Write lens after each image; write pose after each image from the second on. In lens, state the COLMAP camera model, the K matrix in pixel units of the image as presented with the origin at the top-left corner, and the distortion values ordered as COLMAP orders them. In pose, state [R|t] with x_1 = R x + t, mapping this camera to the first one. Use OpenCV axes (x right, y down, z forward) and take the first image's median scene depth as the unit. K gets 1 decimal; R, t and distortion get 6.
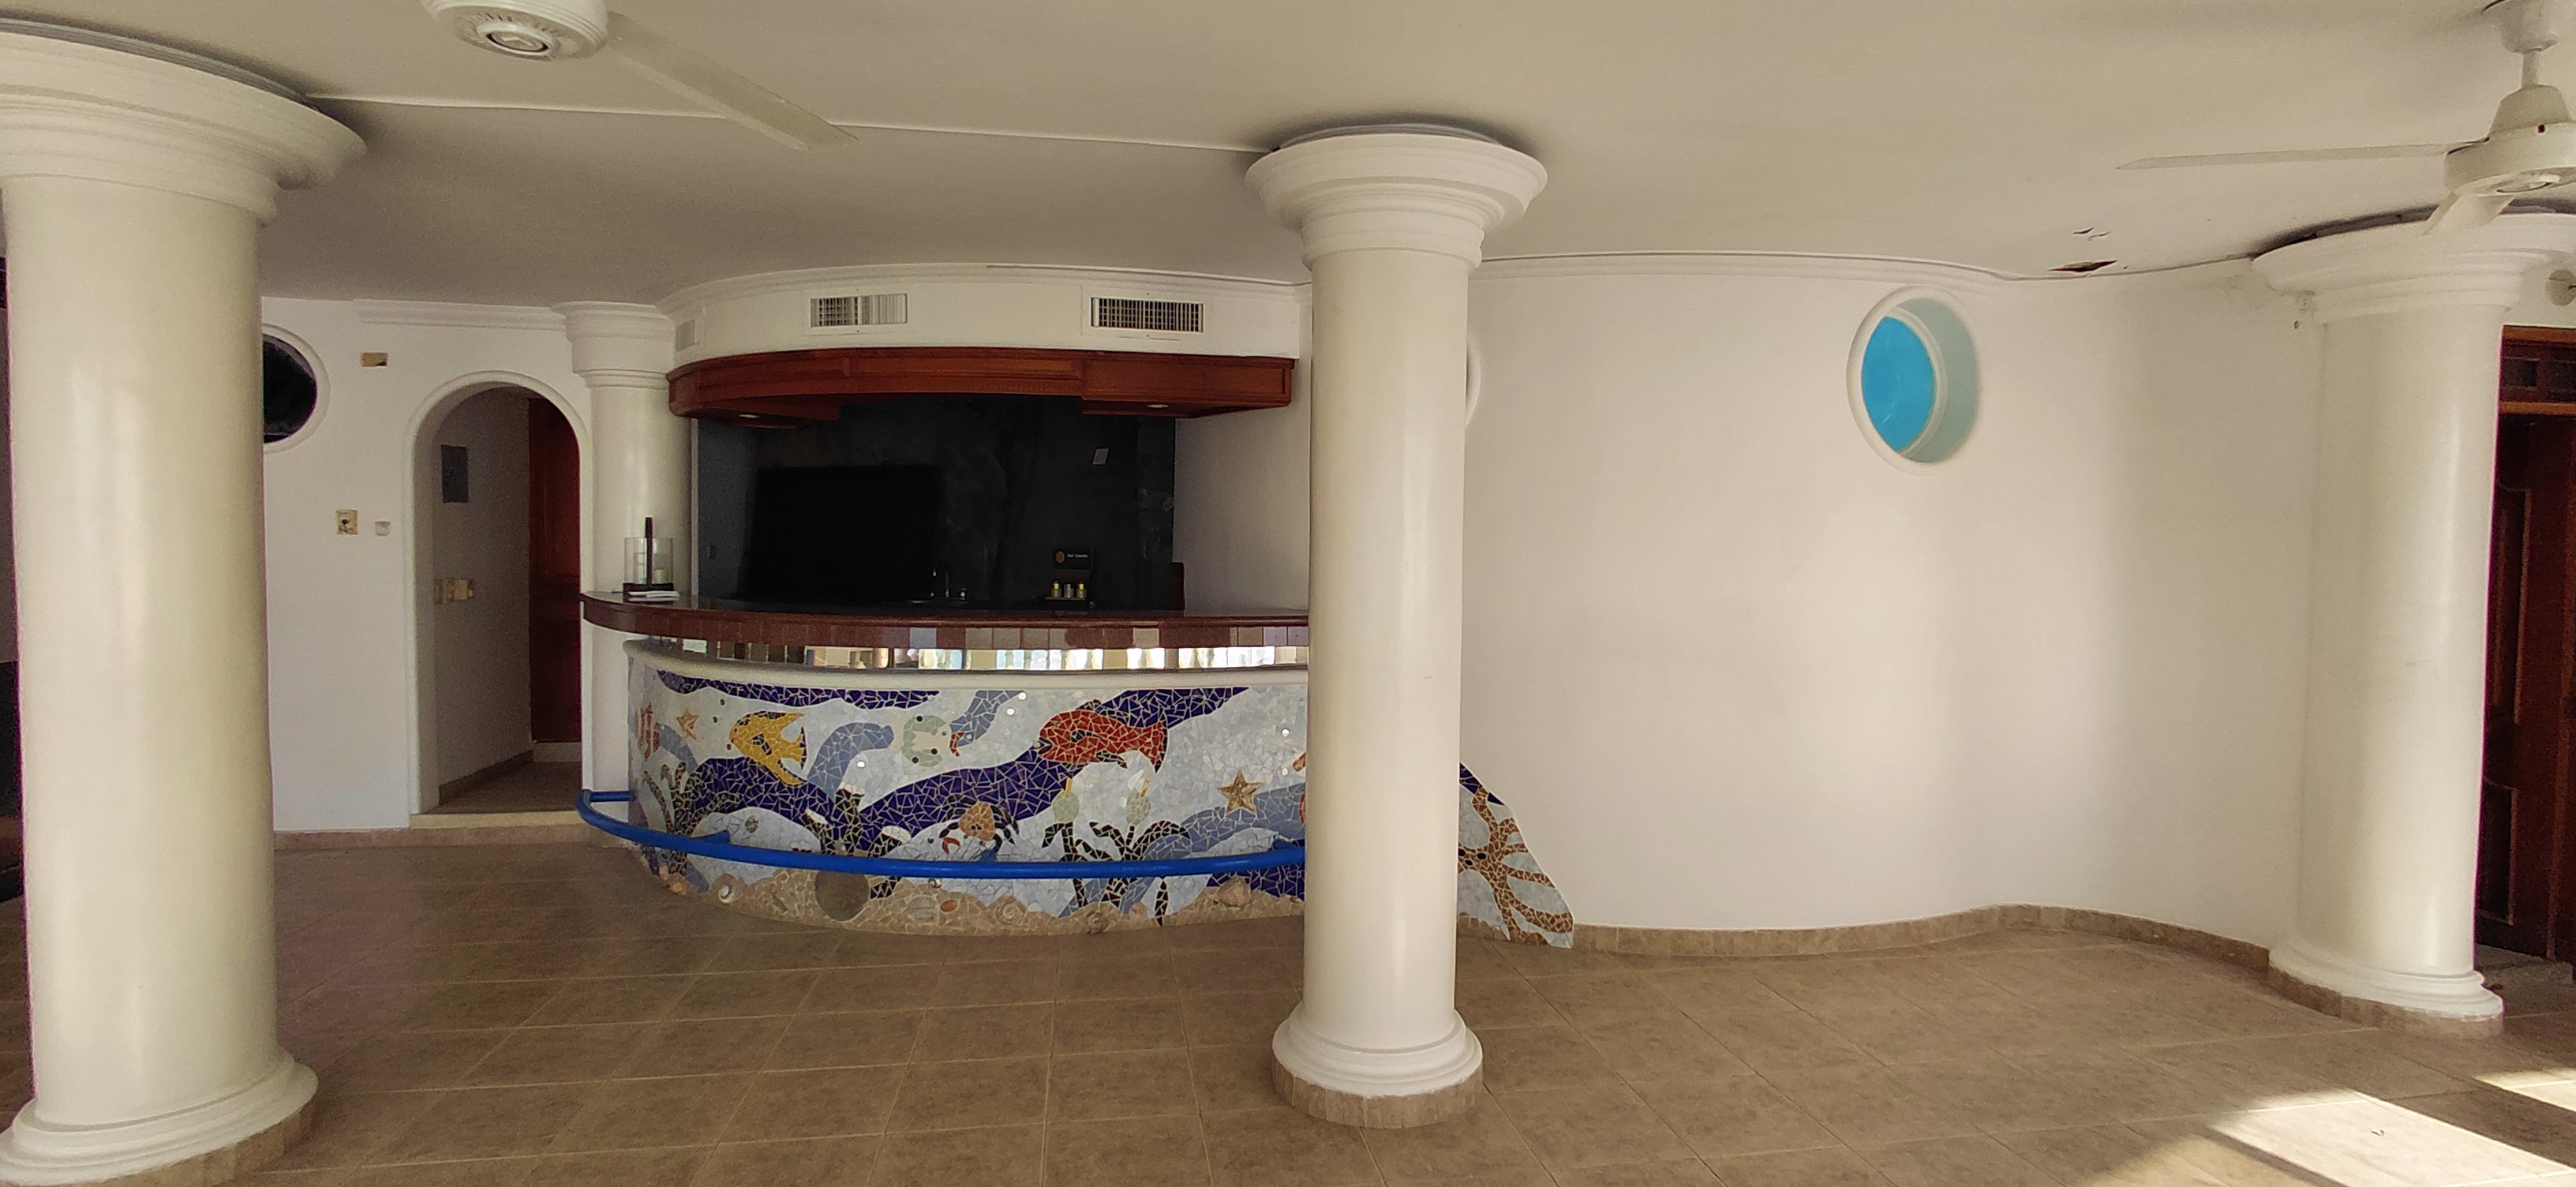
lens RADIAL K [[1182.2, 0, 1287.3], [0, 1182.2, 583.4], [0, 0, 1]] dist [-0.005463, -0.000717]
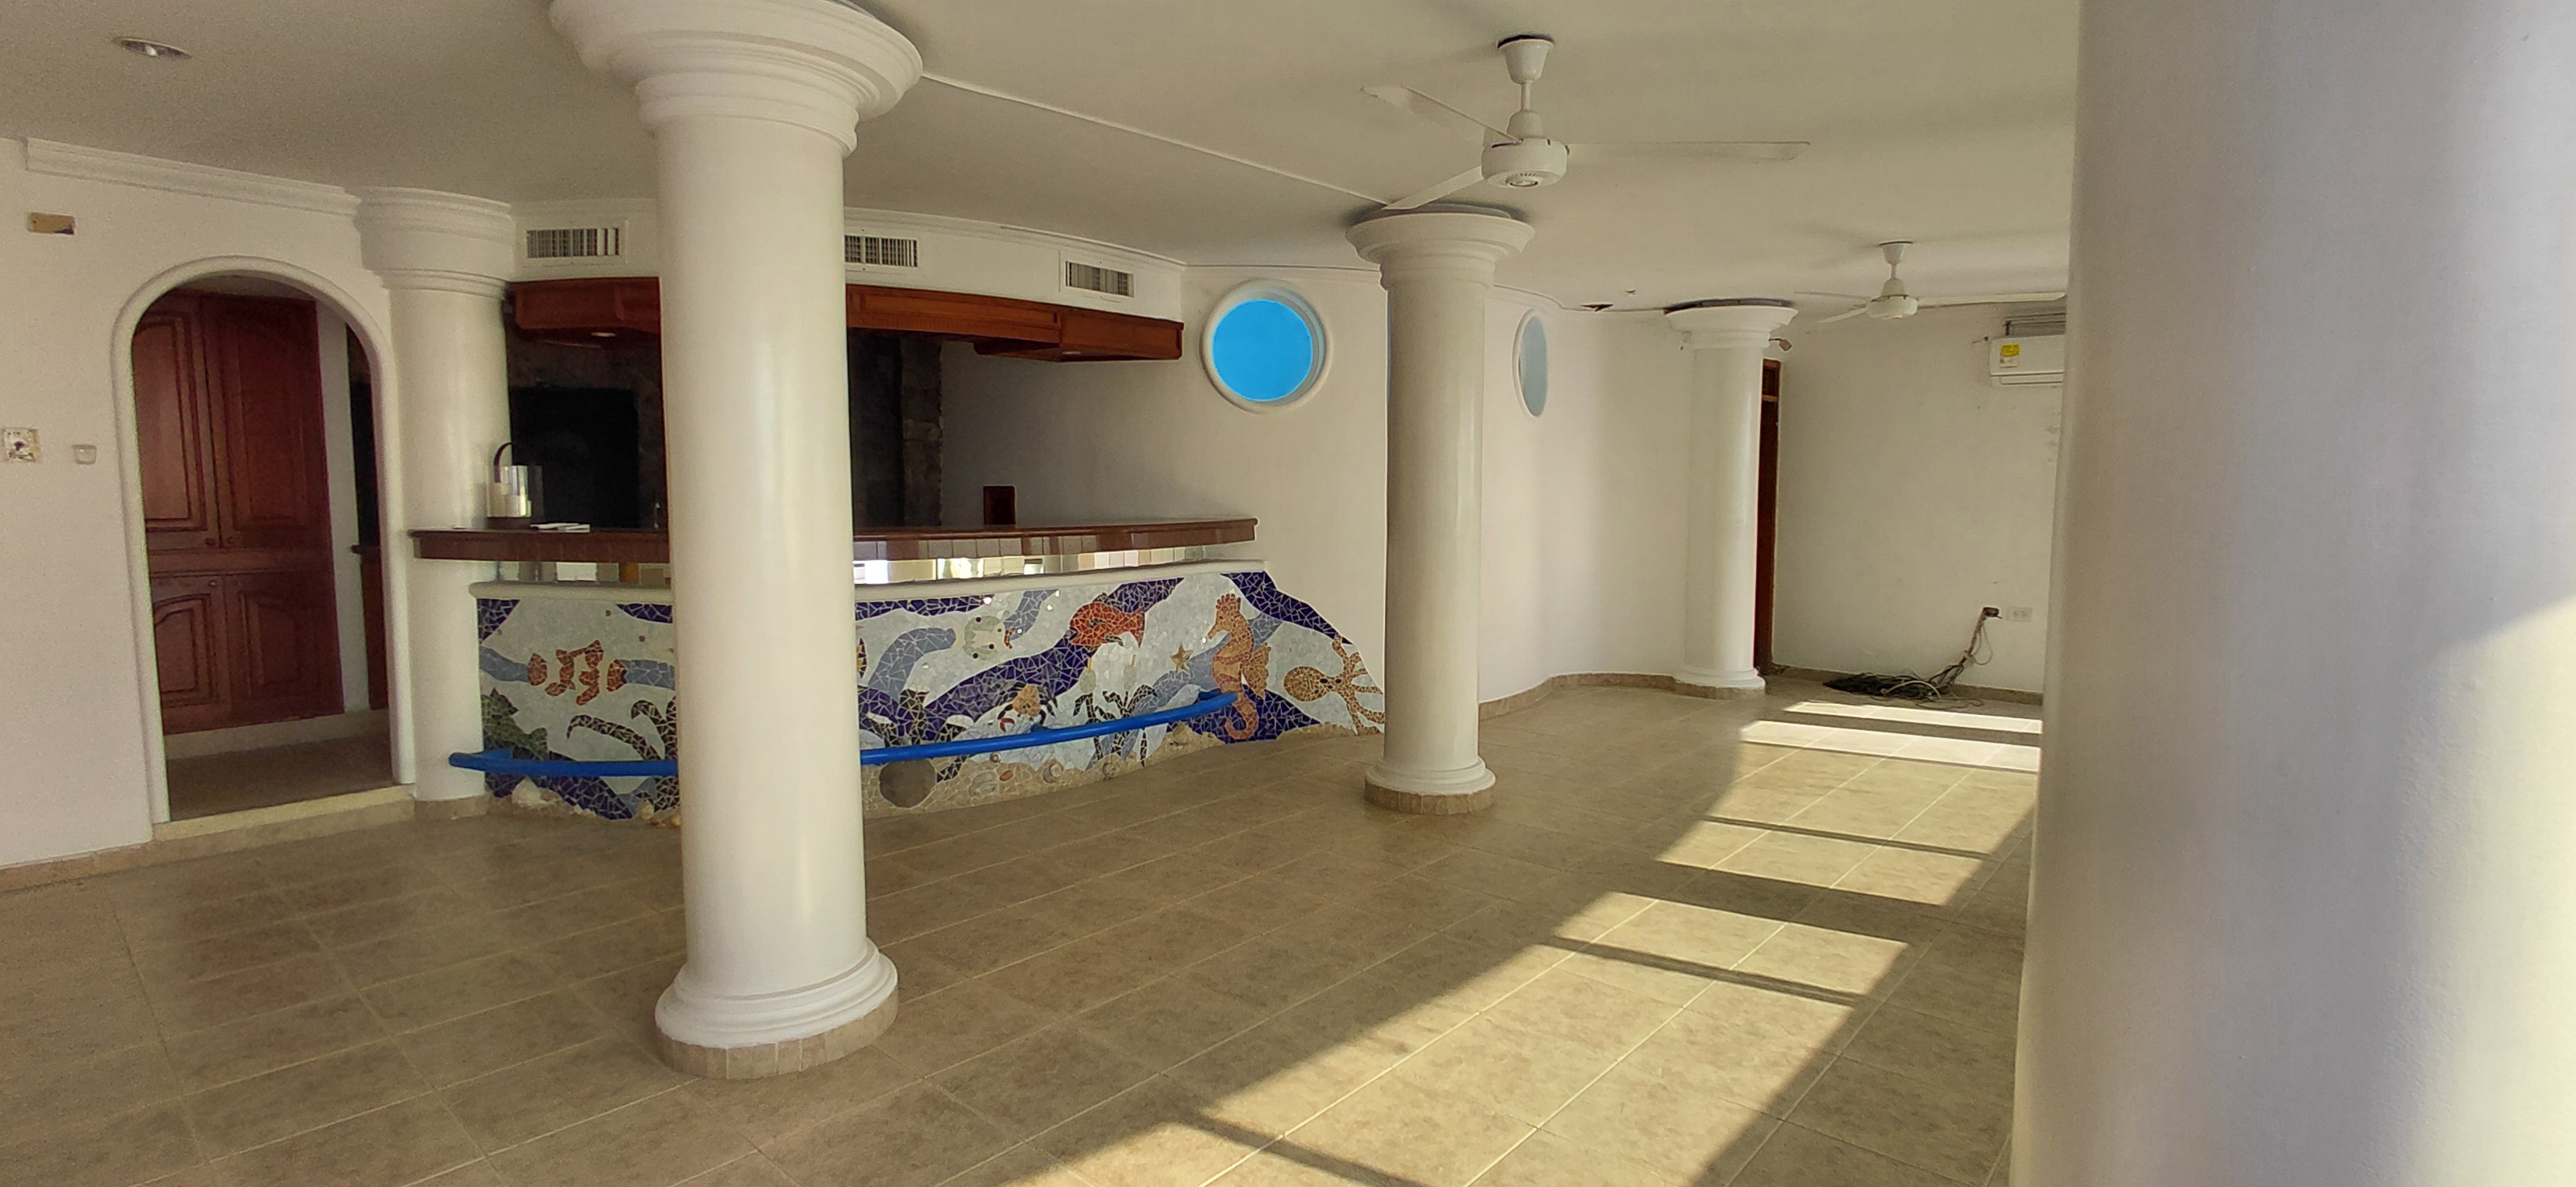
lens RADIAL K [[1182.2, 0, 1286.6], [0, 1182.2, 589.3], [0, 0, 1]] dist [-0.005463, -0.000717]
pose [[0.774193, -0.069279, 0.629146, -0.795370], [0.031525, 0.996979, 0.070989, 0.012576], [-0.632164, -0.035126, 0.774038, -0.083788]]
